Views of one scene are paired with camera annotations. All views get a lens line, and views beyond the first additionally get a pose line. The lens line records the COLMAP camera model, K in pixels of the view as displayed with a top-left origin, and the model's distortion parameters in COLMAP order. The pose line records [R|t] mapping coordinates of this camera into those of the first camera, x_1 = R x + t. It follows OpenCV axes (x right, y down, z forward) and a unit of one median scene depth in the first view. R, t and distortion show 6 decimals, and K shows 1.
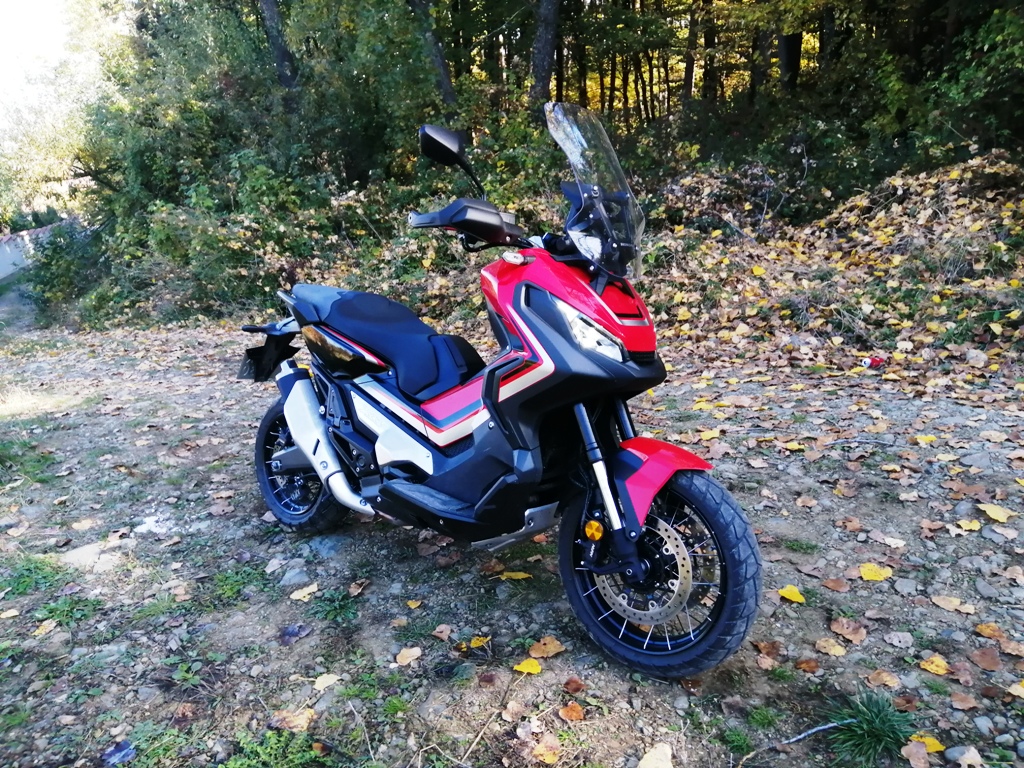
lens RADIAL K [[819.2, 0, 508.5], [0, 819.2, 364.2], [0, 0, 1]] dist [0.093096, -0.166131]
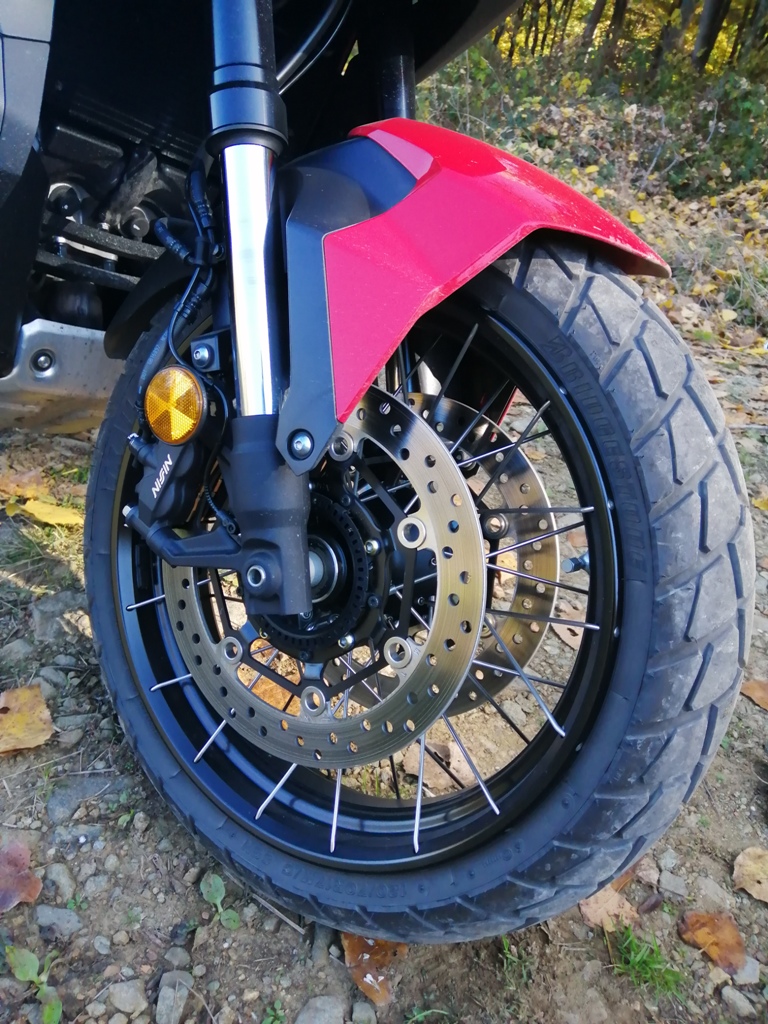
lens RADIAL K [[782.3, 0, 383.6], [0, 782.3, 539.8], [0, 0, 1]] dist [-0.002125, -0.137465]
pose [[0.964297, 0.227414, 0.135701, 0.089172], [-0.253712, 0.940208, 0.227244, 0.103233], [-0.075909, -0.253560, 0.964337, 0.452025]]
